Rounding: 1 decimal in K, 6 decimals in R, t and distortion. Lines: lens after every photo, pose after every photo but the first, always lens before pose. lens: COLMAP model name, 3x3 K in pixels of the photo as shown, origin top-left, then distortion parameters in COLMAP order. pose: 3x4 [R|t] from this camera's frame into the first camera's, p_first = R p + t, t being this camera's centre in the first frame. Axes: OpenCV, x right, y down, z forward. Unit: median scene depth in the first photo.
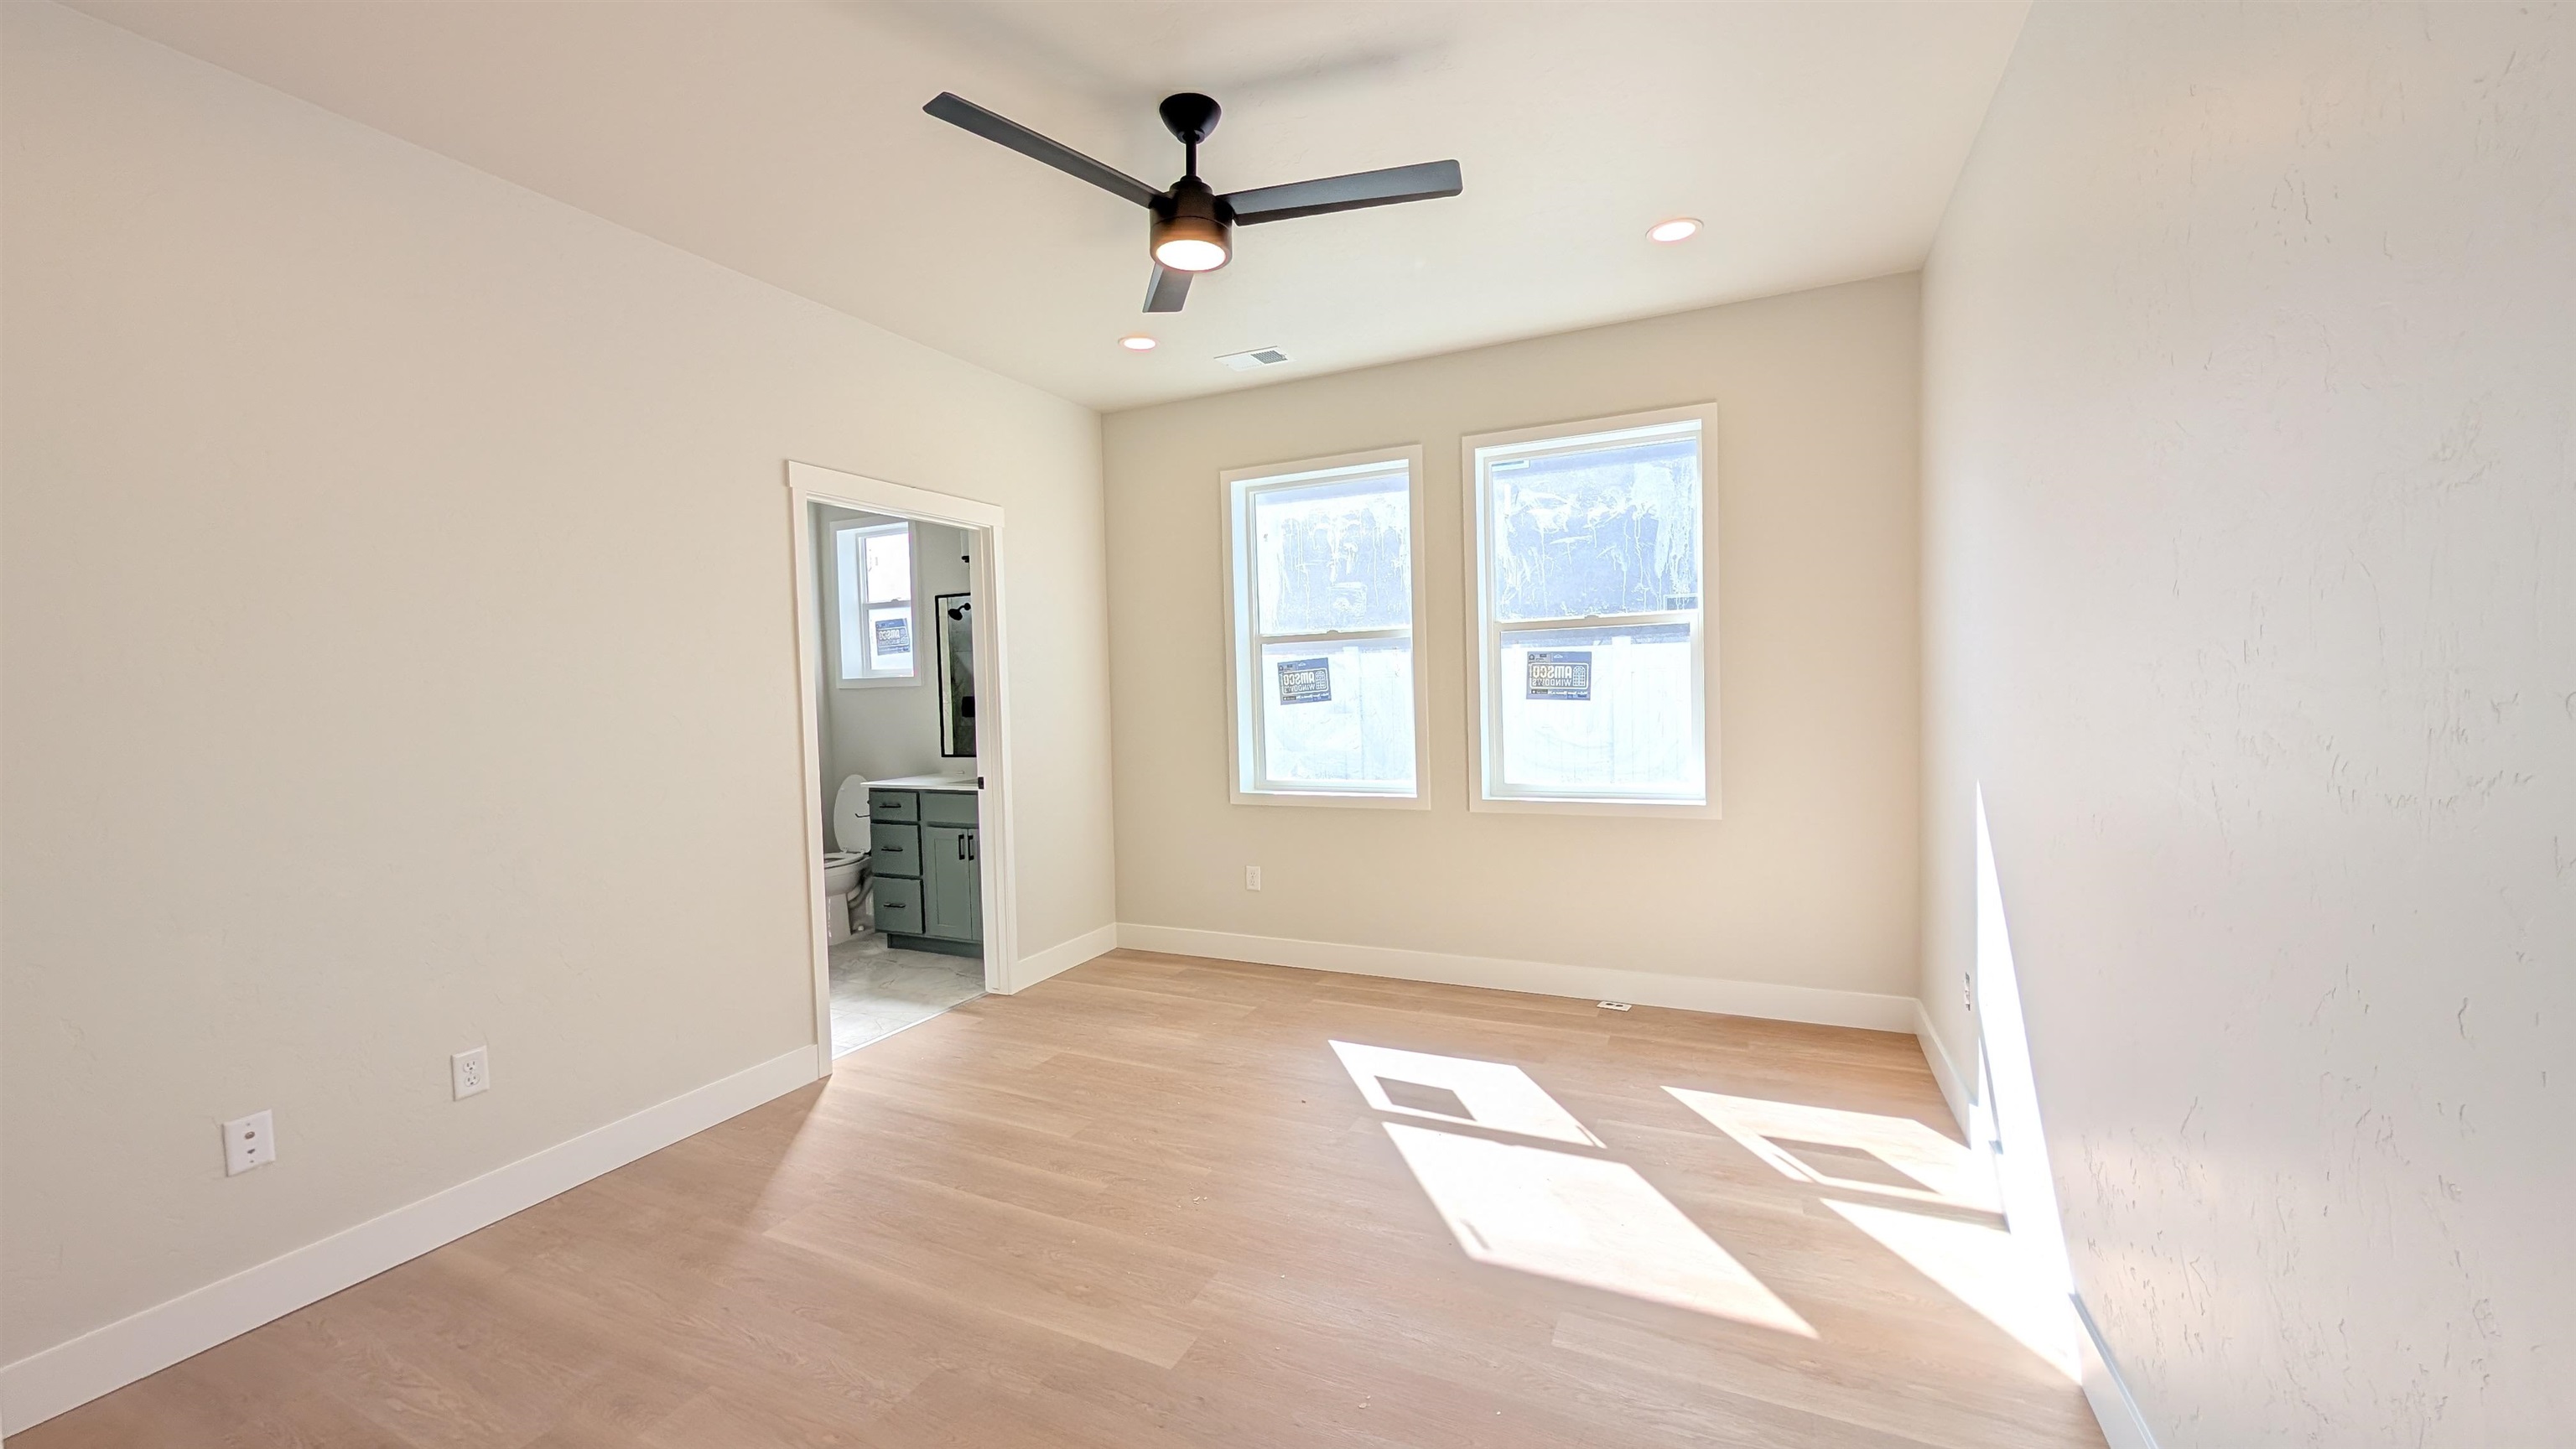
lens RADIAL K [[954.7, 0, 1281.9], [0, 954.7, 734.7], [0, 0, 1]] dist [-0.000829, 0.000000]
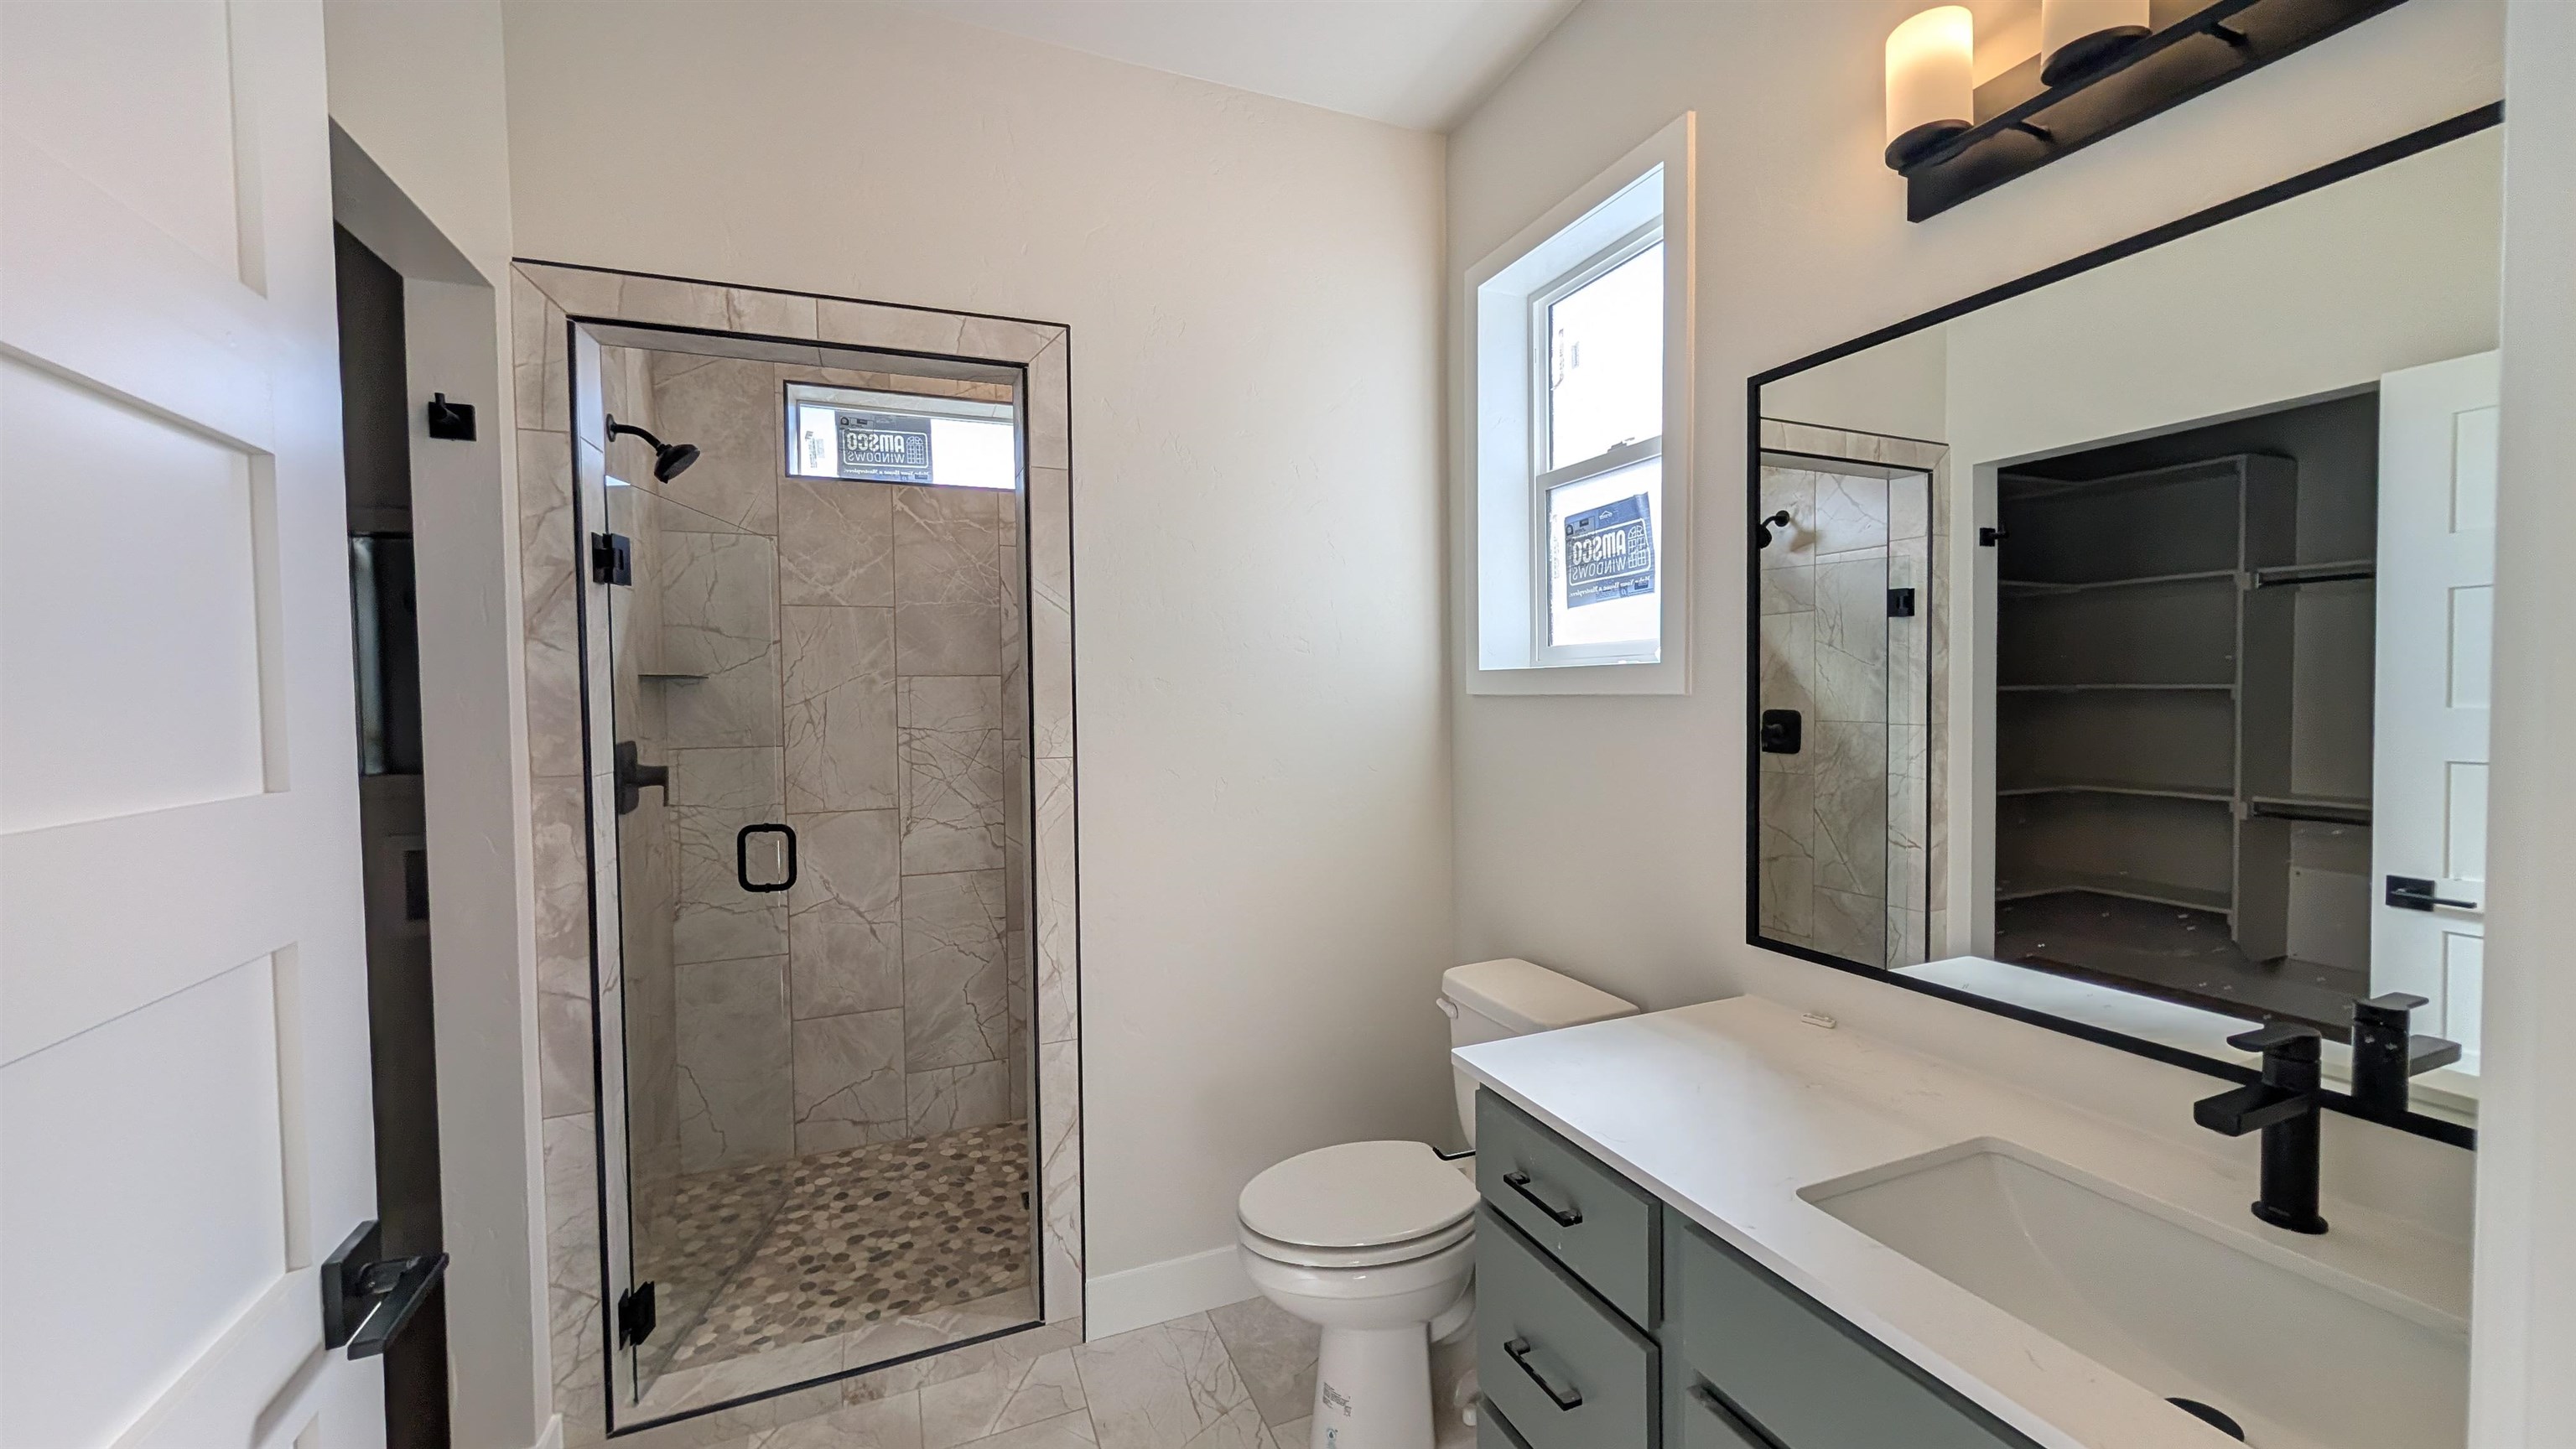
lens RADIAL K [[954.7, 0, 1278.7], [0, 954.7, 721.6], [0, 0, 1]] dist [-0.000829, 0.000000]
pose [[0.736605, 0.045632, -0.674782, -0.254322], [-0.039195, 0.998925, 0.024766, -0.042975], [0.675186, 0.008206, 0.737602, 0.654021]]
